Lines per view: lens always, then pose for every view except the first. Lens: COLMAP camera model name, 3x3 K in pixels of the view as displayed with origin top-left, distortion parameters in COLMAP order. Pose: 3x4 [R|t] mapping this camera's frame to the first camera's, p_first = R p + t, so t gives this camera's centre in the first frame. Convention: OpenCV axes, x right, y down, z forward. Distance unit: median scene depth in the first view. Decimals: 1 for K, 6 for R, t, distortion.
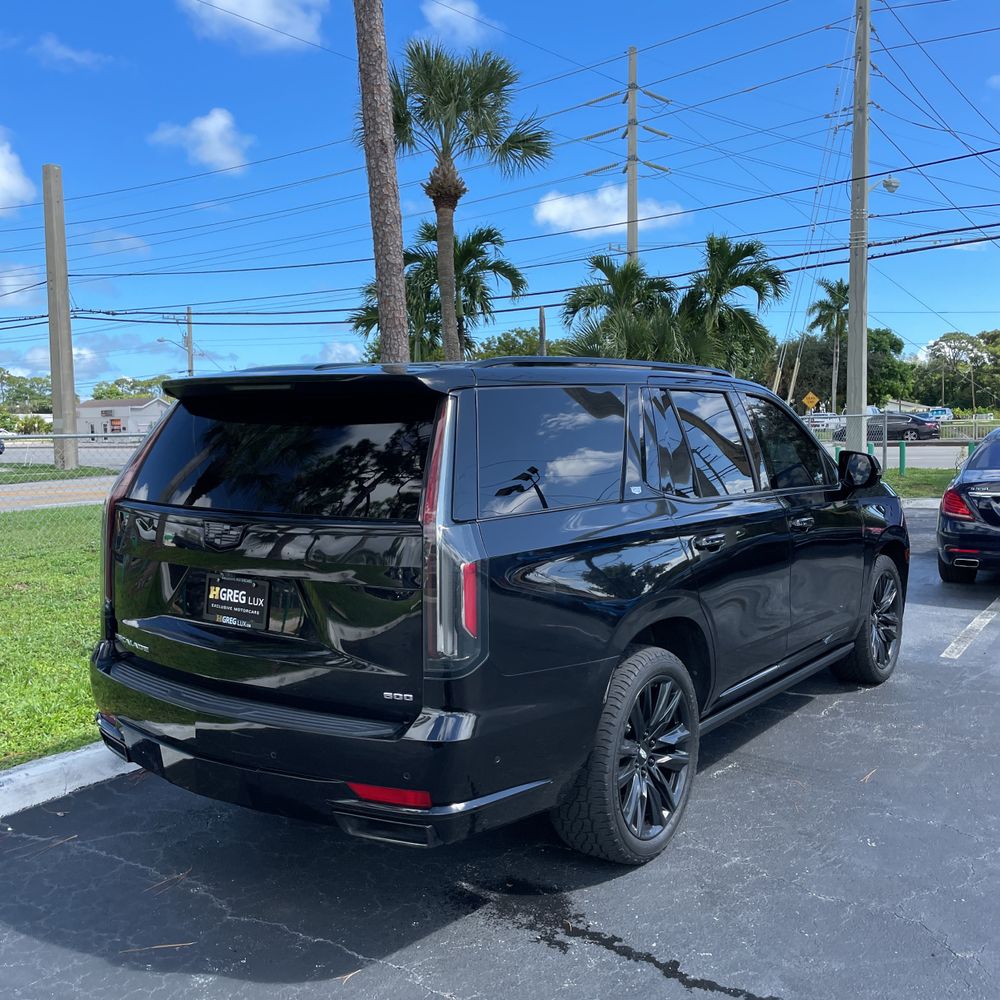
lens RADIAL K [[994.5, 0, 492.0], [0, 994.5, 483.4], [0, 0, 1]] dist [0.105450, -0.149167]
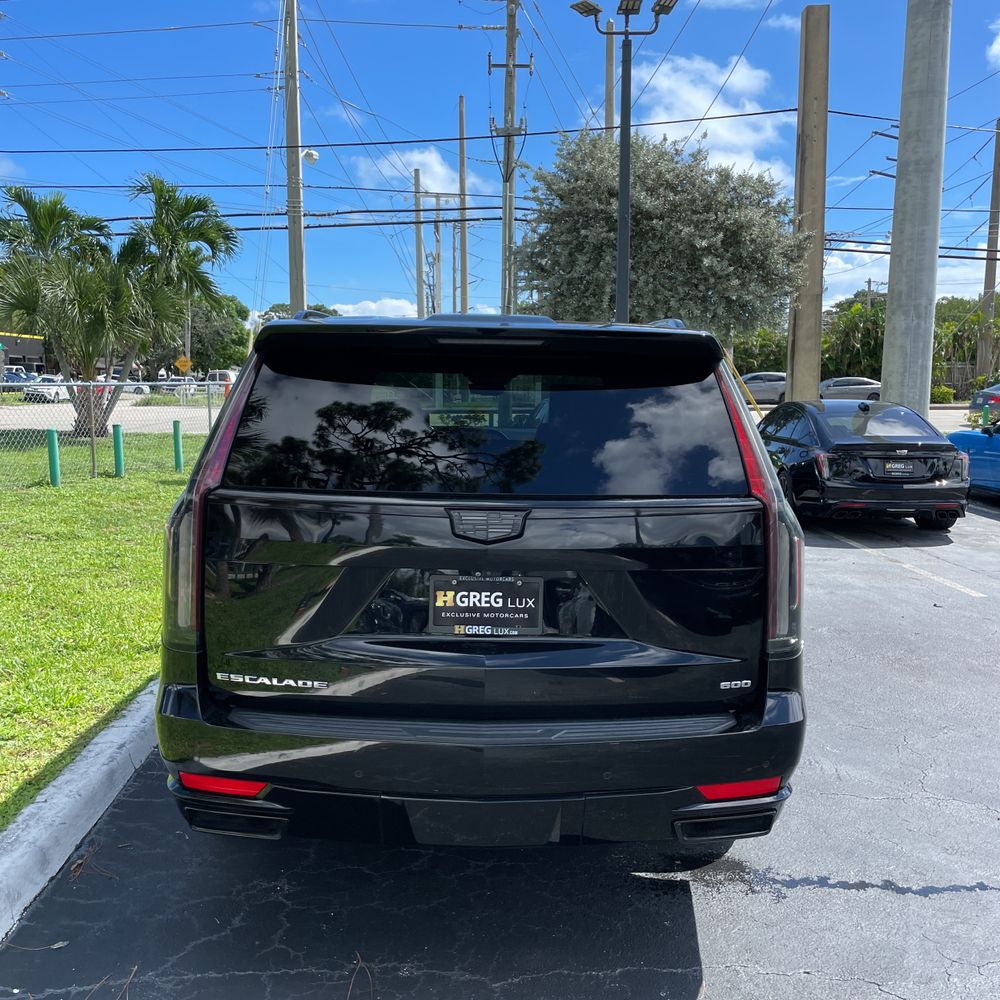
lens RADIAL K [[989.0, 0, 514.3], [0, 989.0, 499.4], [0, 0, 1]] dist [0.123052, -0.173323]
pose [[0.796727, -0.051176, 0.602169, -0.707138], [0.018772, 0.998023, 0.059981, -0.016552], [-0.604048, -0.036485, 0.796112, 0.340621]]
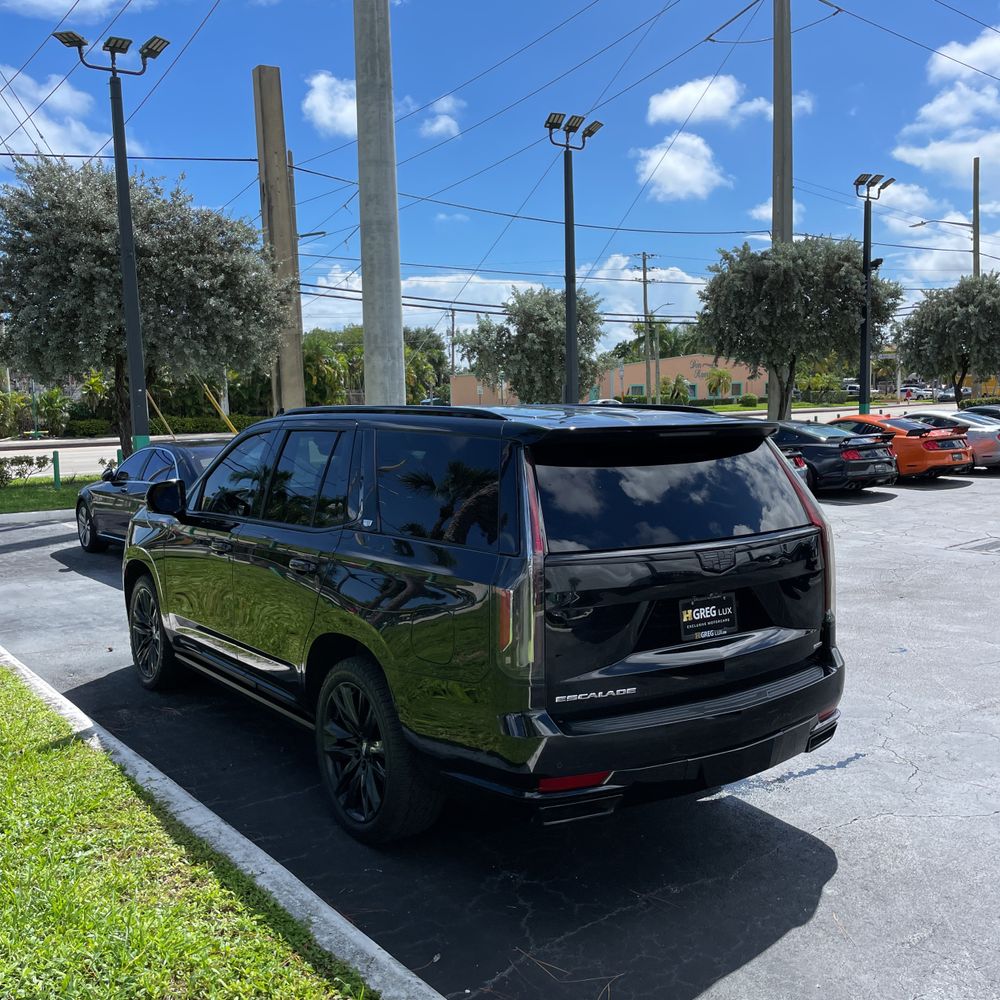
lens RADIAL K [[1008.7, 0, 505.0], [0, 1008.7, 482.3], [0, 0, 1]] dist [0.084587, -0.122245]
pose [[0.322155, -0.066826, 0.944325, -1.423474], [0.075031, 0.996170, 0.044898, -0.109181], [-0.943709, 0.056390, 0.325935, 0.814716]]
